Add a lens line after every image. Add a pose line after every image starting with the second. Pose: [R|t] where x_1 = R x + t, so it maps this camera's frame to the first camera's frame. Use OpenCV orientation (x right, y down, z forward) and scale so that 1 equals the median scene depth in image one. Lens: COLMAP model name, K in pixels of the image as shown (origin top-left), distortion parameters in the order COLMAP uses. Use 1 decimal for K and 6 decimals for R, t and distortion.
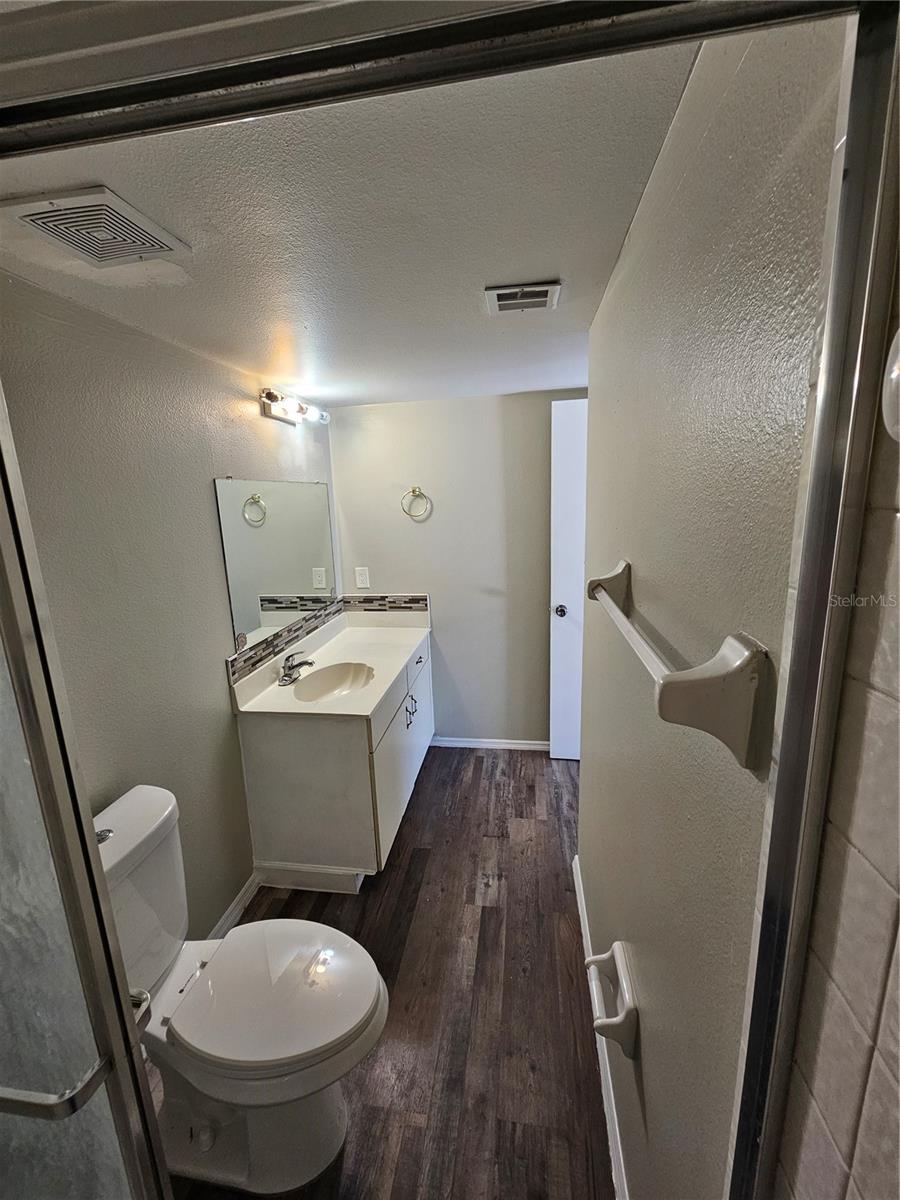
lens RADIAL K [[493.8, 0, 448.7], [0, 493.8, 596.4], [0, 0, 1]] dist [-0.000192, -0.000271]
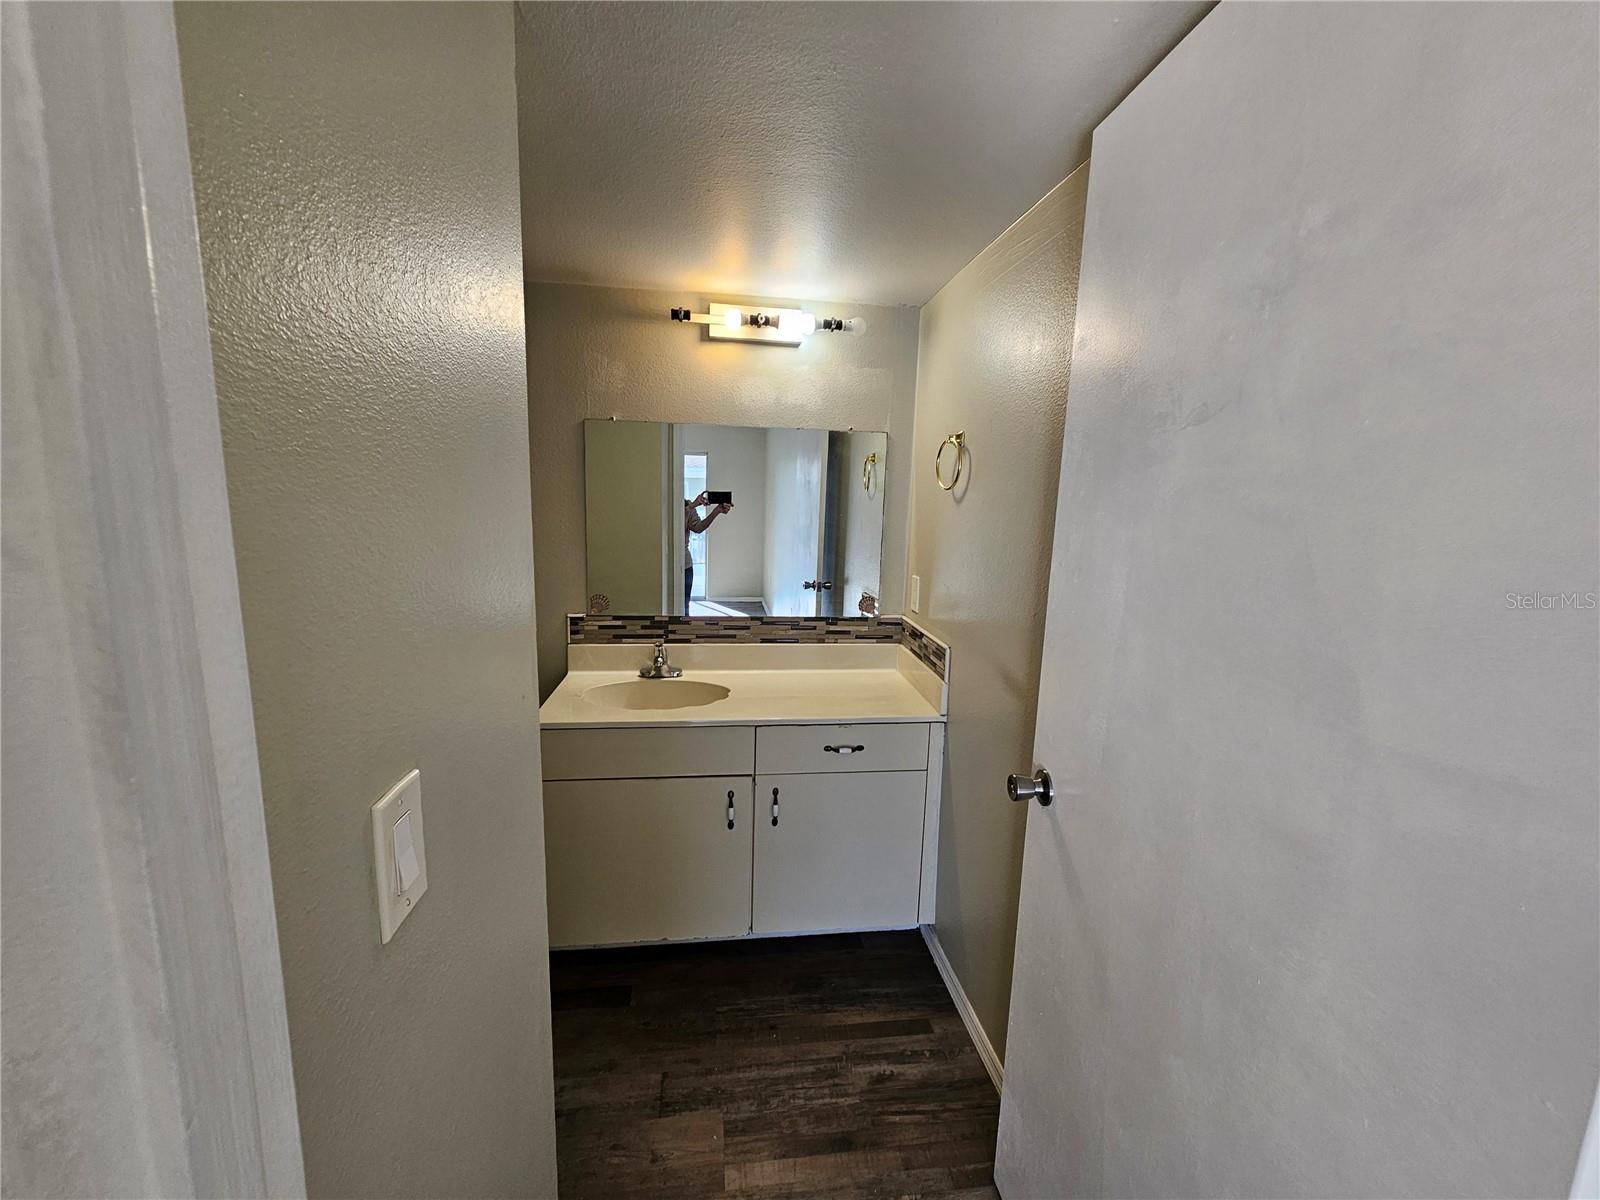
lens RADIAL K [[658.4, 0, 796.3], [0, 658.4, 608.3], [0, 0, 1]] dist [-0.000192, -0.000271]
pose [[0.271166, 0.203996, -0.940667, 0.656354], [-0.232445, 0.962237, 0.141666, -0.125203], [0.934044, 0.180239, 0.308344, 0.805708]]
